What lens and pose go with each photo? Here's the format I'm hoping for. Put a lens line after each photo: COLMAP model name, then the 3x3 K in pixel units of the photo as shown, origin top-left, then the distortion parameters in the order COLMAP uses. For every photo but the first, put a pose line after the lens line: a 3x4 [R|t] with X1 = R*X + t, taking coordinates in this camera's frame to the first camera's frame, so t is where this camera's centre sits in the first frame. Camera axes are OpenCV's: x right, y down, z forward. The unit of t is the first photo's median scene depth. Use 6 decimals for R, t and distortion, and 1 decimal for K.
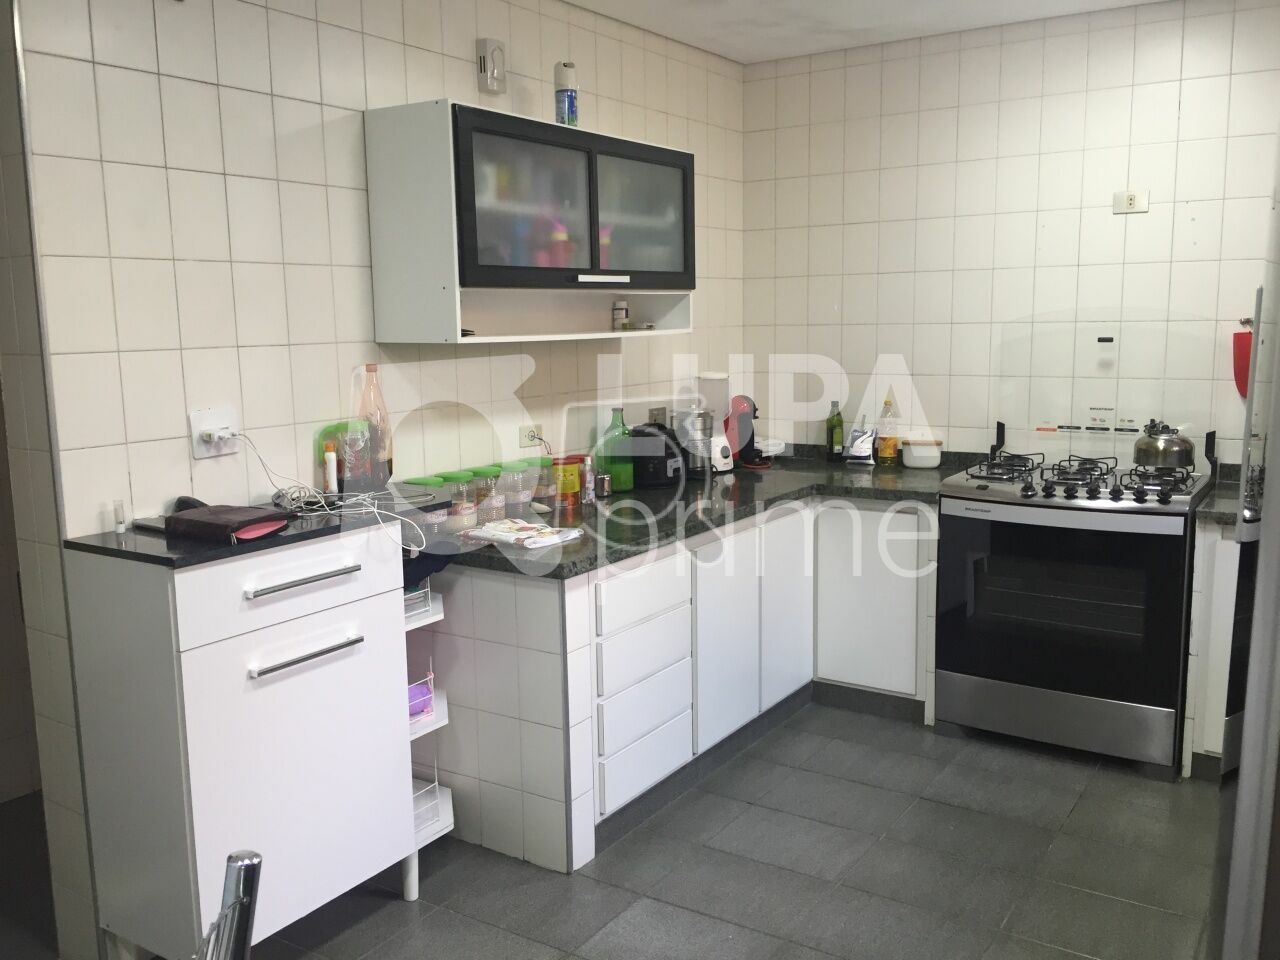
lens RADIAL K [[1107.5, 0, 640.0], [0, 1107.5, 480.0], [0, 0, 1]] dist [-0.002154, -0.001324]
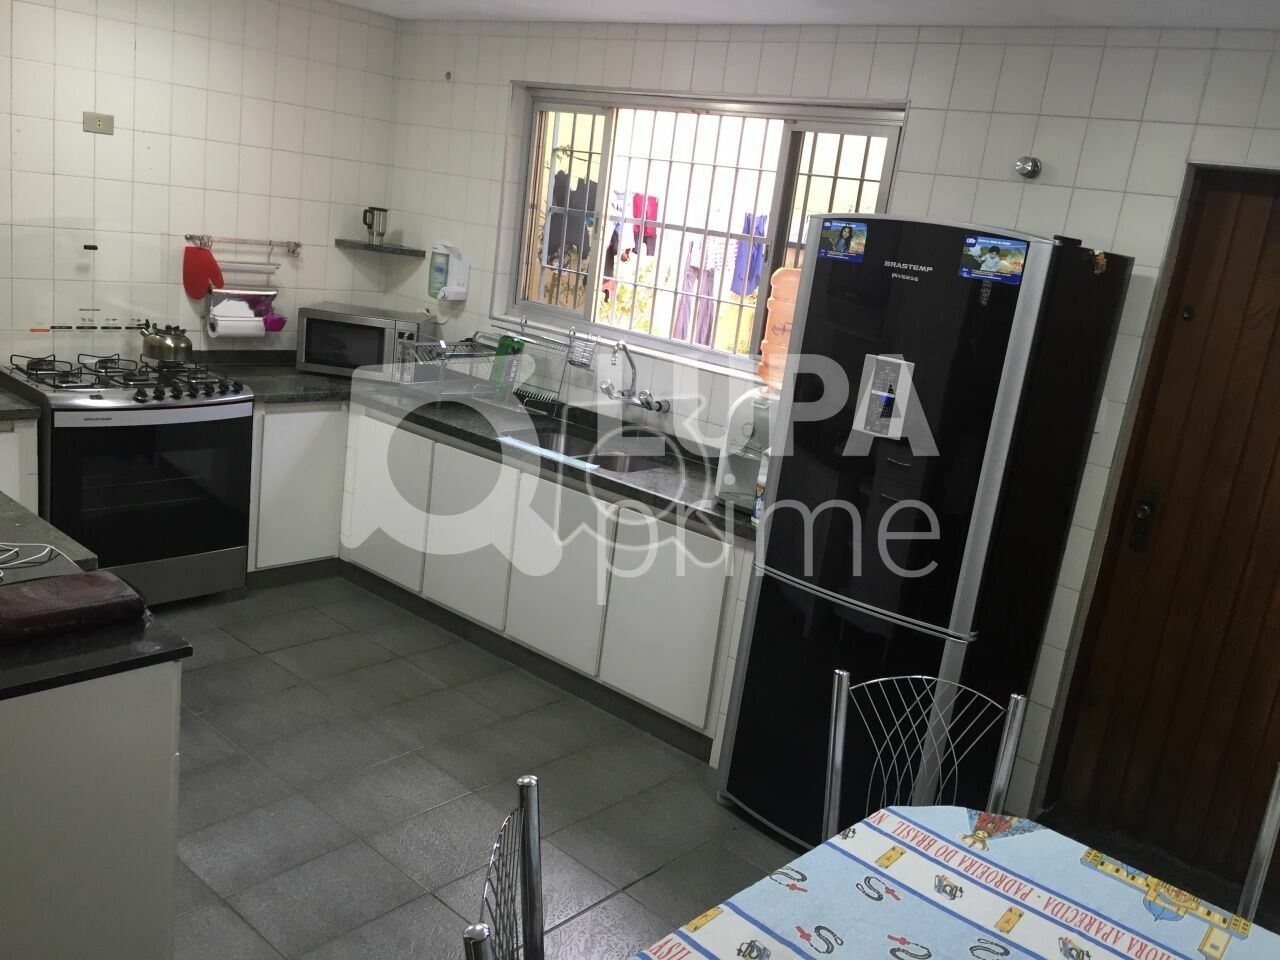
lens RADIAL K [[1107.5, 0, 640.0], [0, 1107.5, 480.0], [0, 0, 1]] dist [-0.002154, -0.001324]
pose [[0.134421, -0.202696, 0.969972, -0.627733], [0.018181, 0.979195, 0.202104, -0.112315], [-0.990758, -0.009532, 0.135309, 0.300823]]
